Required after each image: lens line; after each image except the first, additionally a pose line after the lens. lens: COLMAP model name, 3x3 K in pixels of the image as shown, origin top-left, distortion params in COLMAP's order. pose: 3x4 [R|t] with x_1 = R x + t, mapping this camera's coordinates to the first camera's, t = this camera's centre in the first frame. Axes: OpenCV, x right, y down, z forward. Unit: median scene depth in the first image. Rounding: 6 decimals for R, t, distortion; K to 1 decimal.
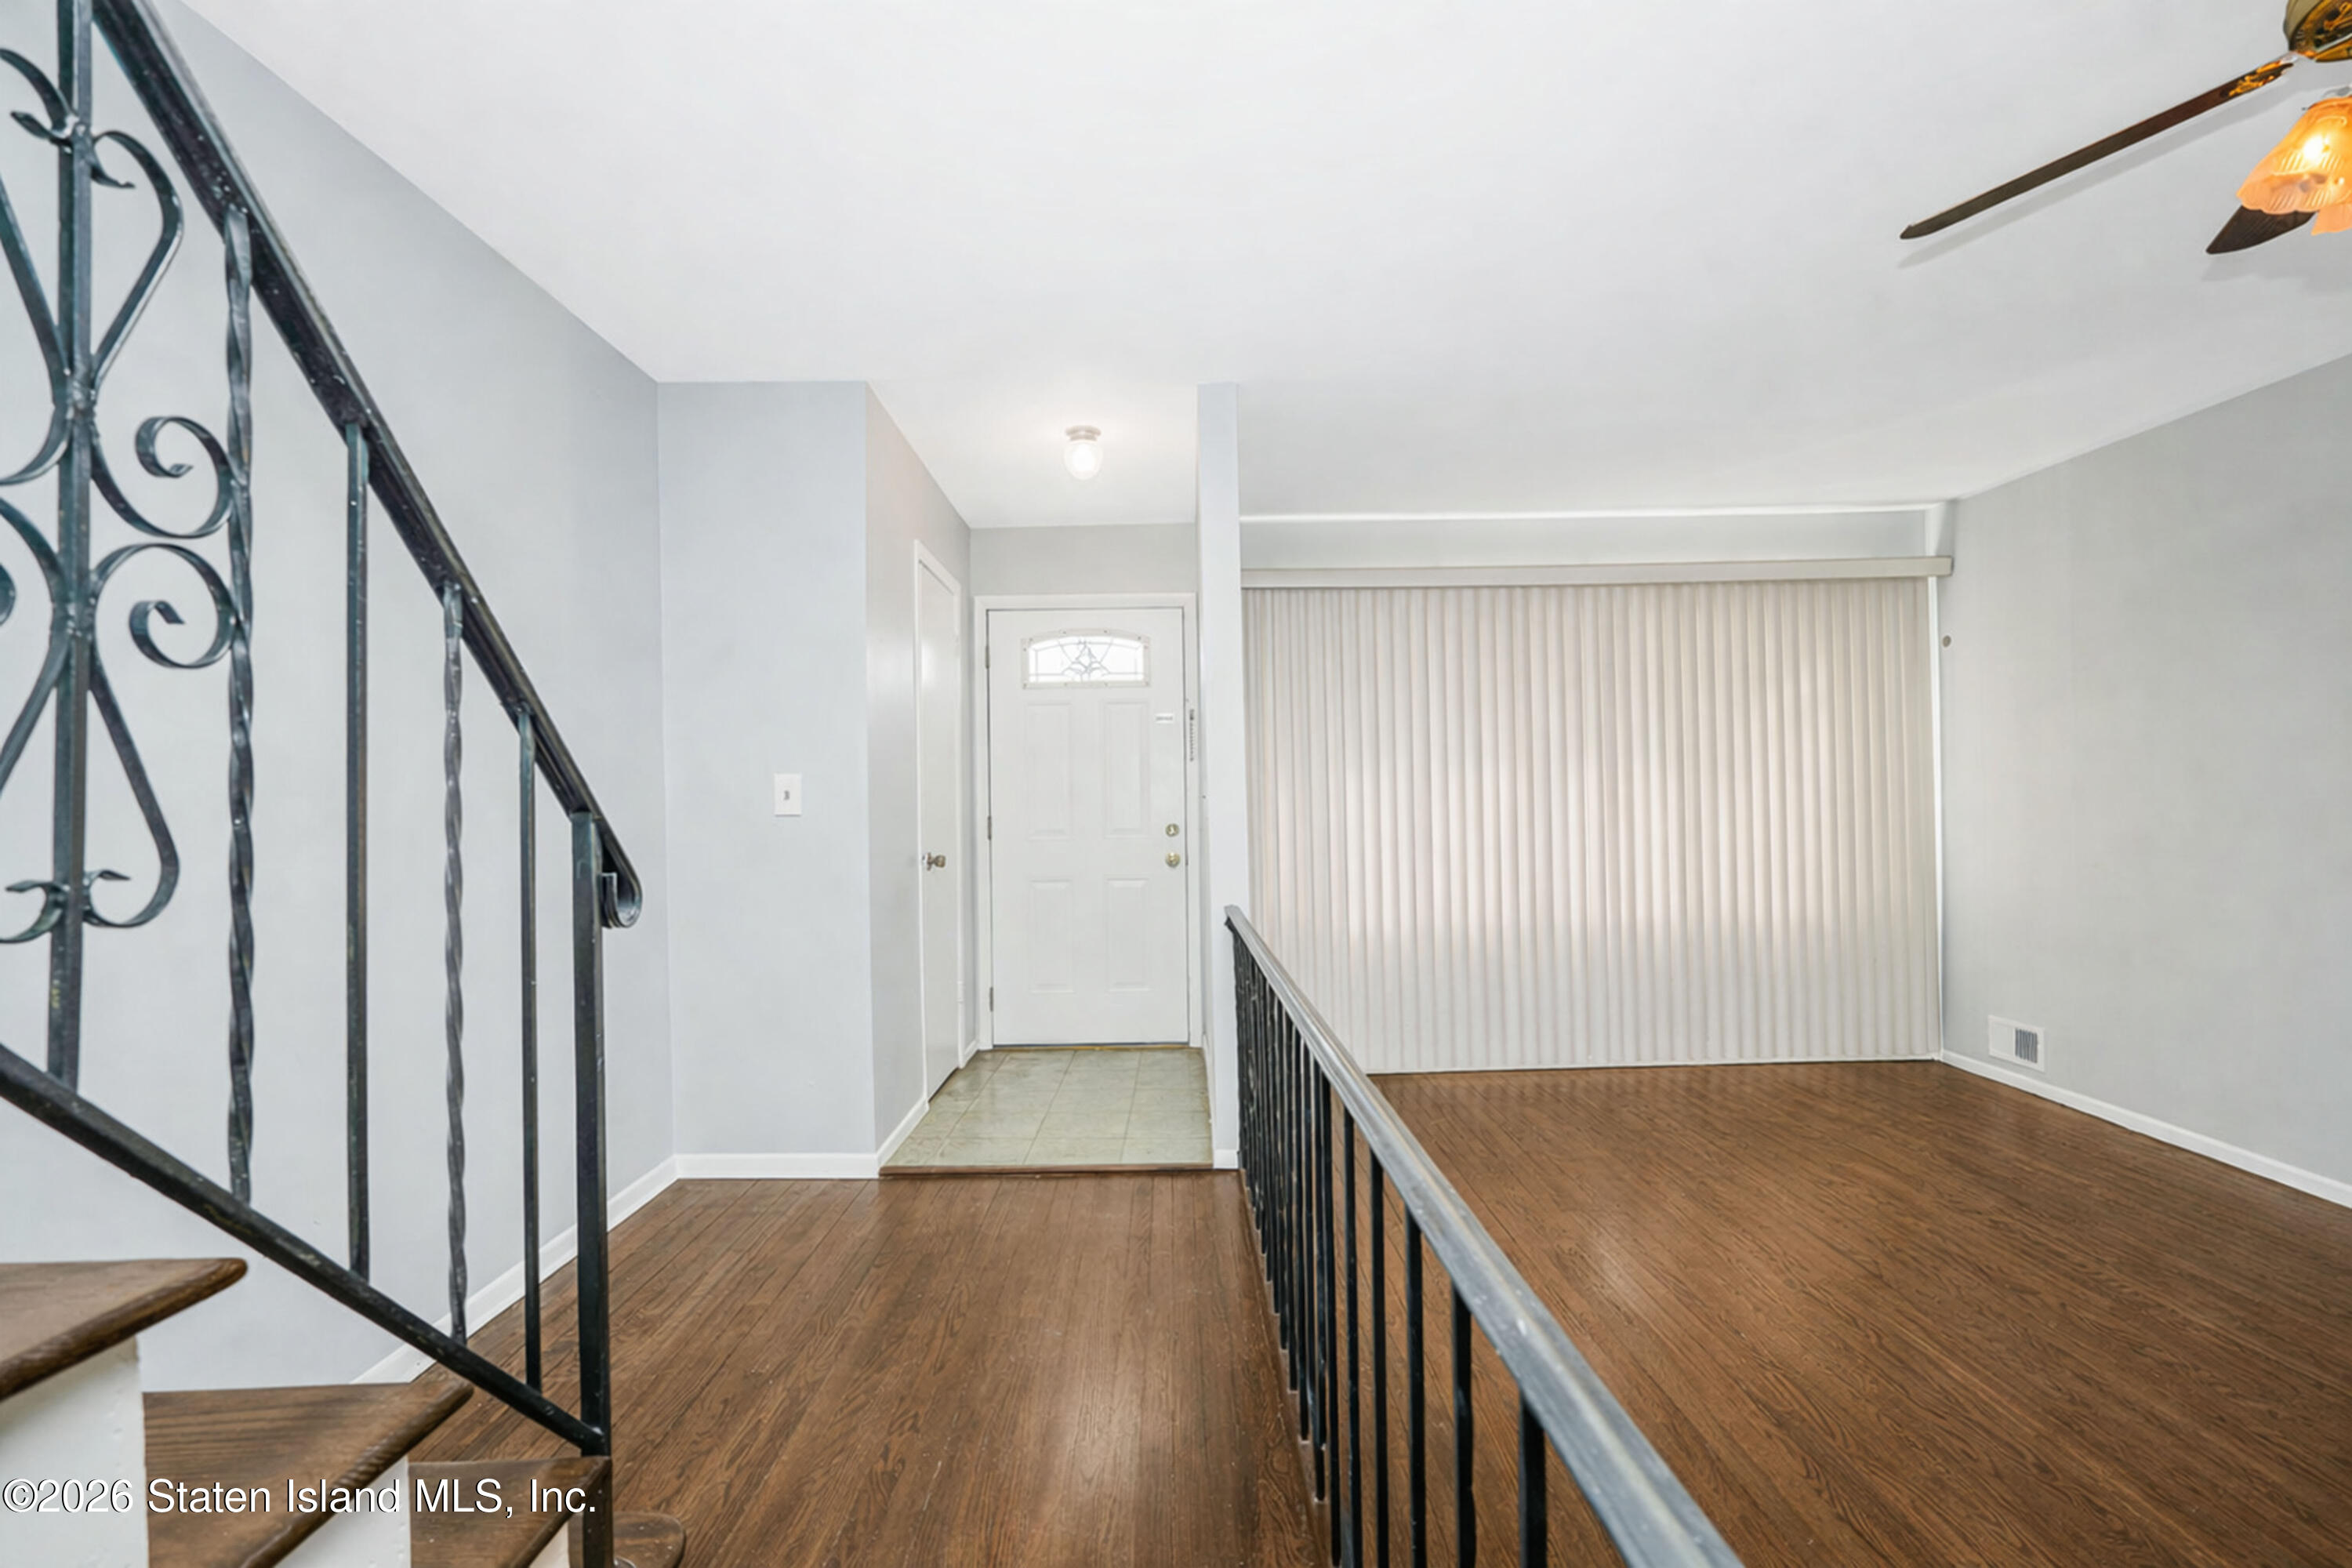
lens RADIAL K [[1058.1, 0, 1180.5], [0, 1058.1, 778.2], [0, 0, 1]] dist [0.002329, 0.000161]
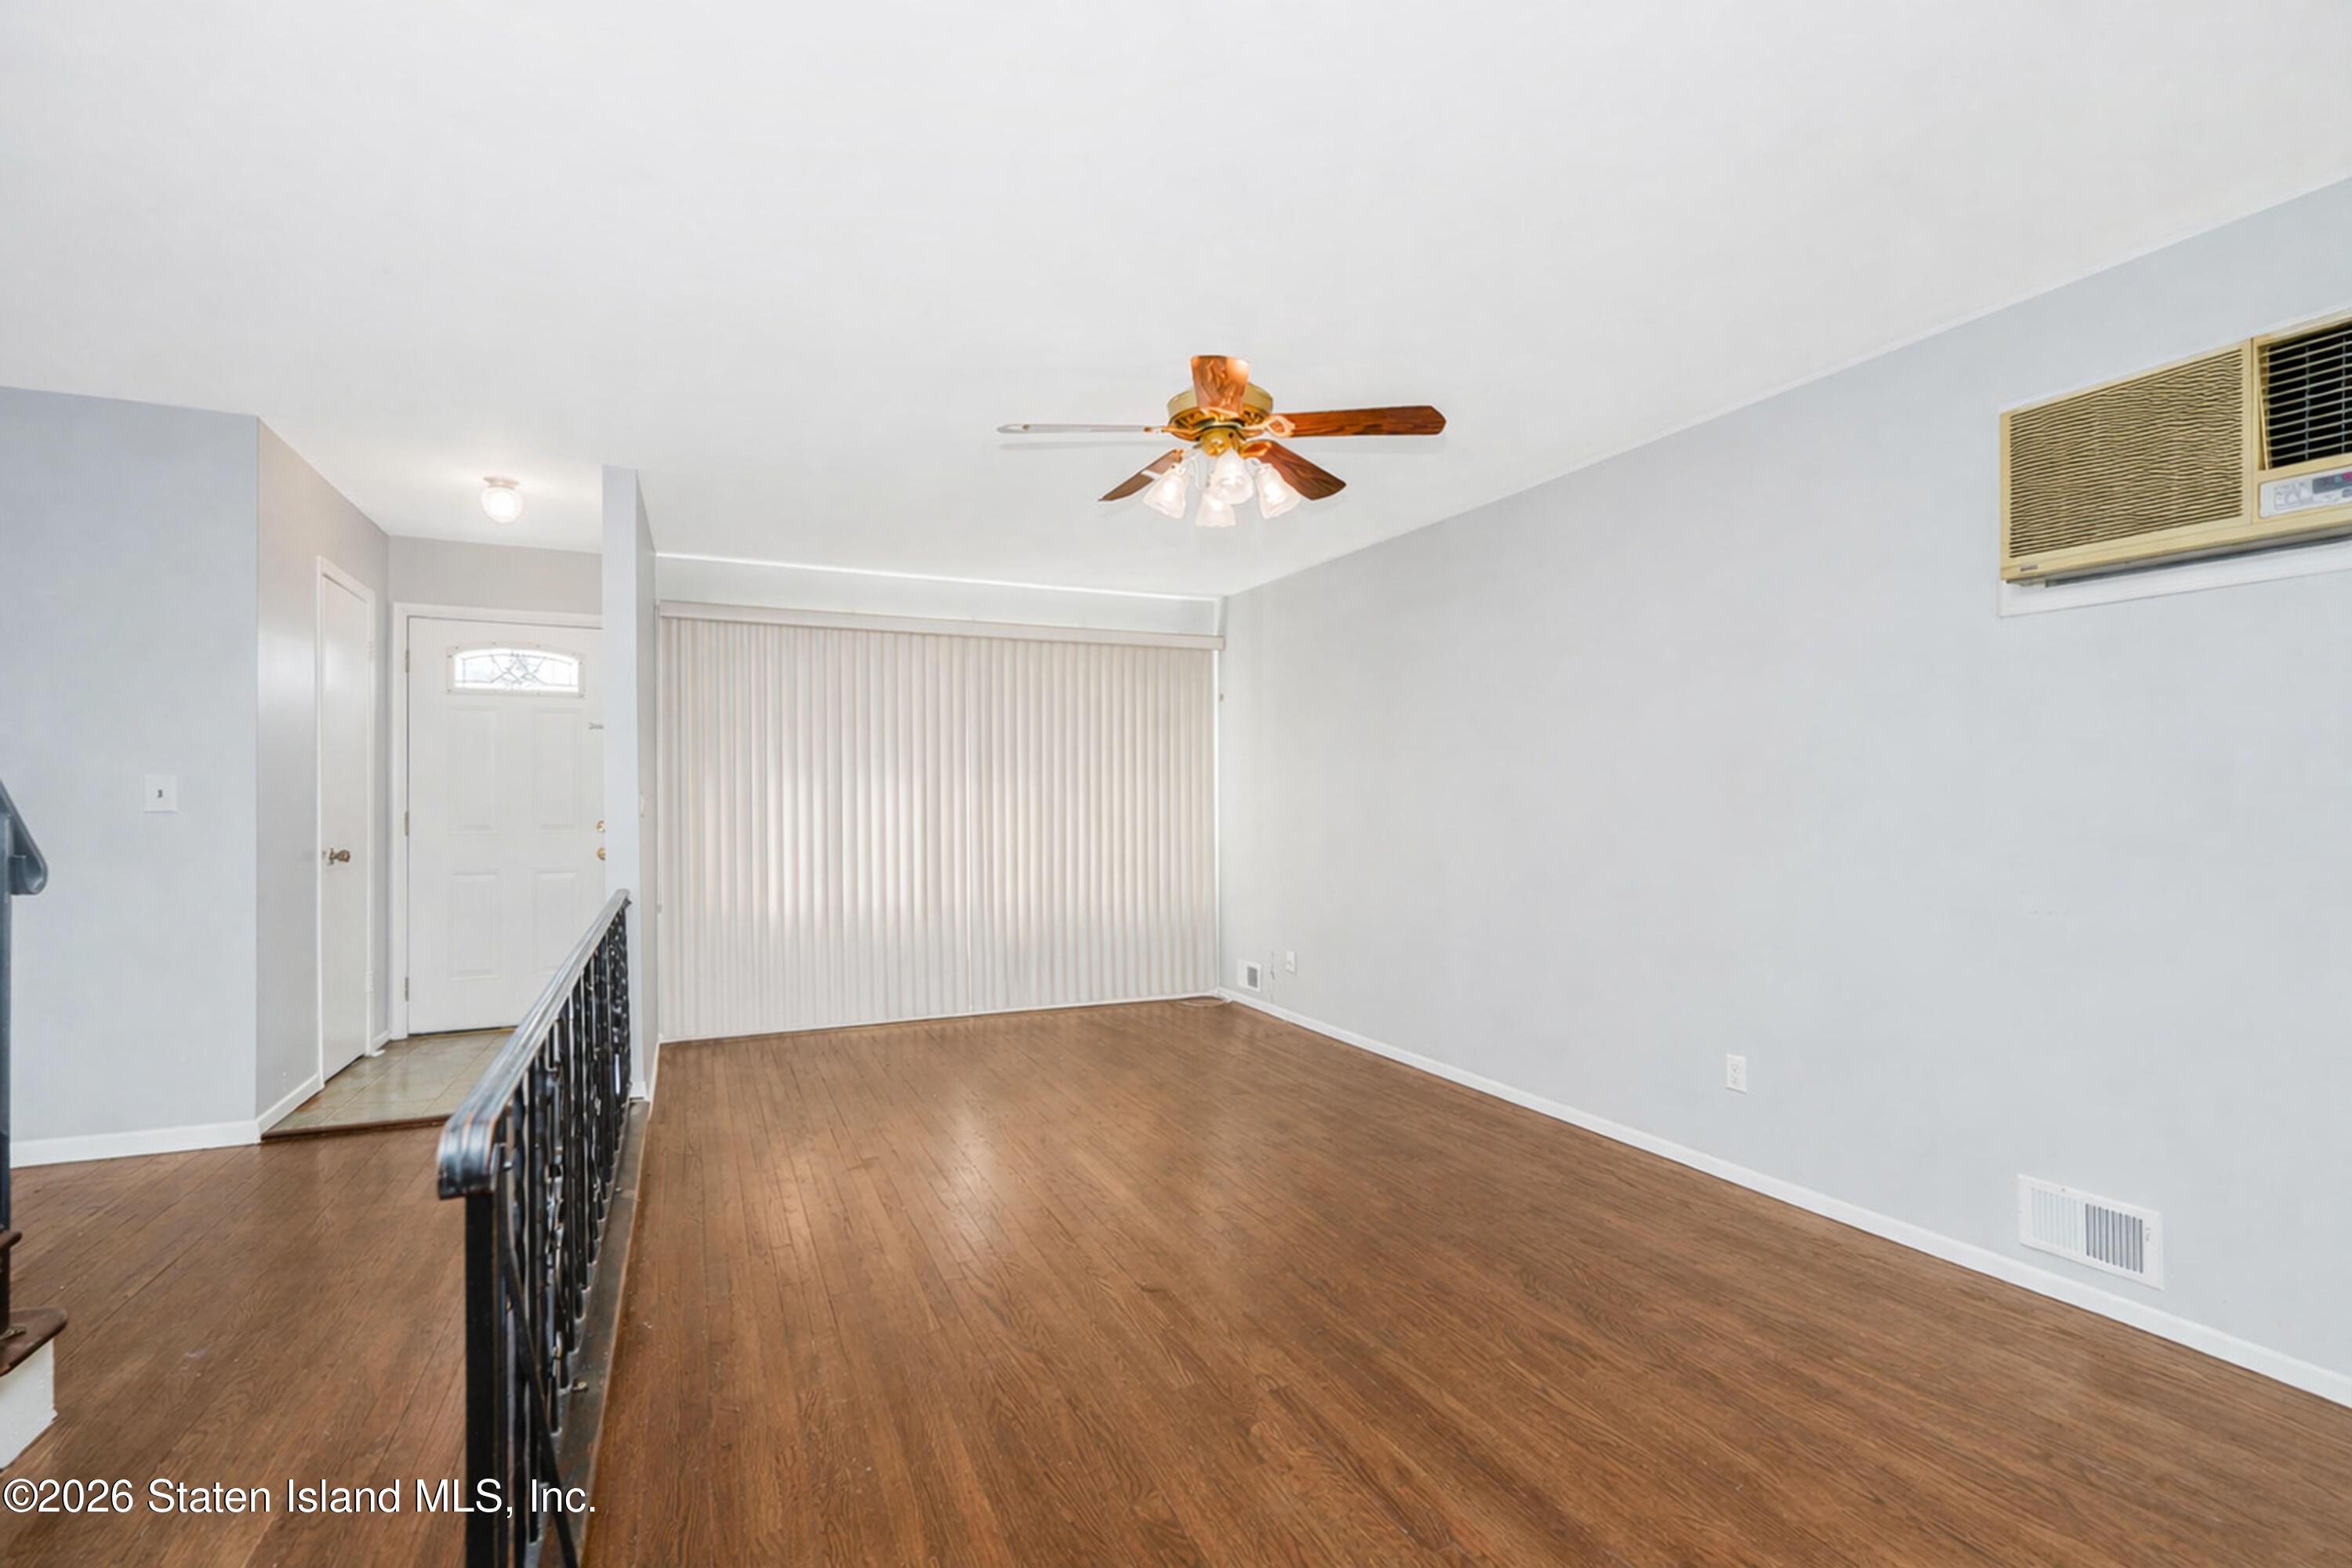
lens RADIAL K [[1078.4, 0, 1149.8], [0, 1078.4, 791.2], [0, 0, 1]] dist [0.032979, 0.000146]
pose [[0.924416, 0.017350, 0.380992, 0.089496], [-0.022702, 0.999697, 0.009558, -0.014470], [-0.380710, -0.017484, 0.924529, -0.295269]]
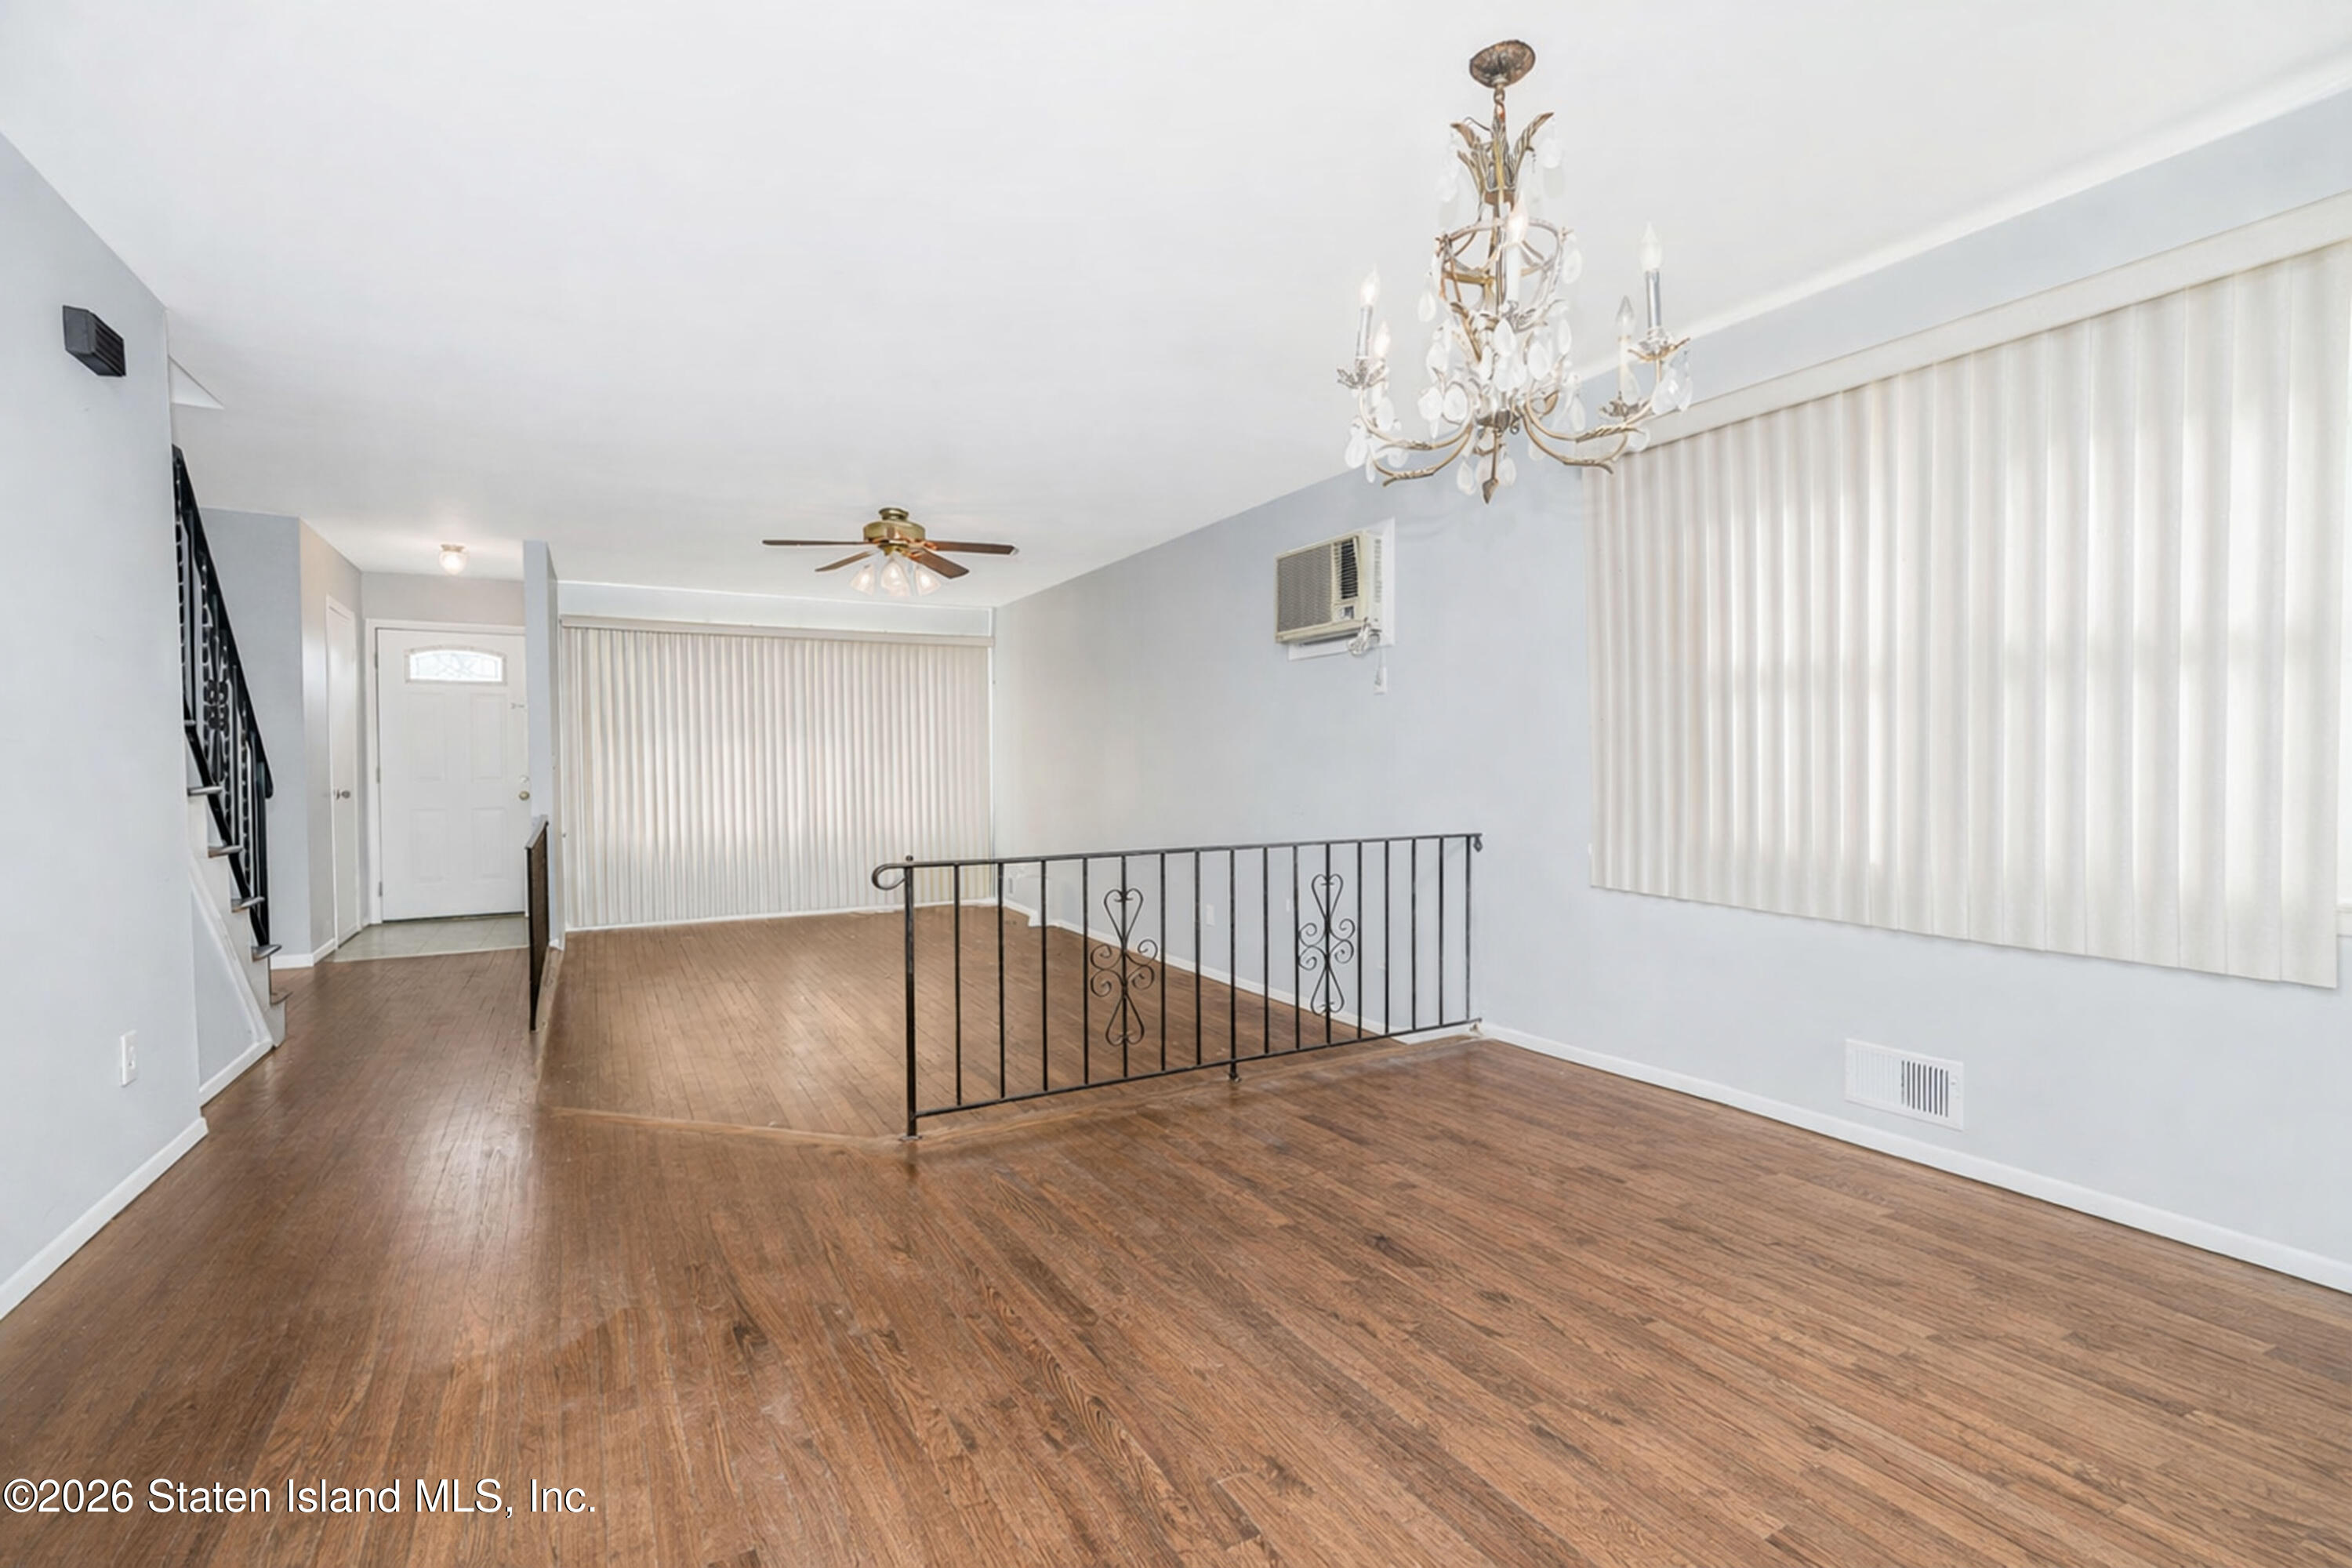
lens RADIAL K [[1058.1, 0, 1180.5], [0, 1058.1, 778.2], [0, 0, 1]] dist [0.002329, 0.000161]
pose [[0.875926, 0.002721, 0.482439, 0.094433], [-0.020294, 0.999307, 0.031209, -0.019160], [-0.482019, -0.037127, 0.875374, -0.903544]]
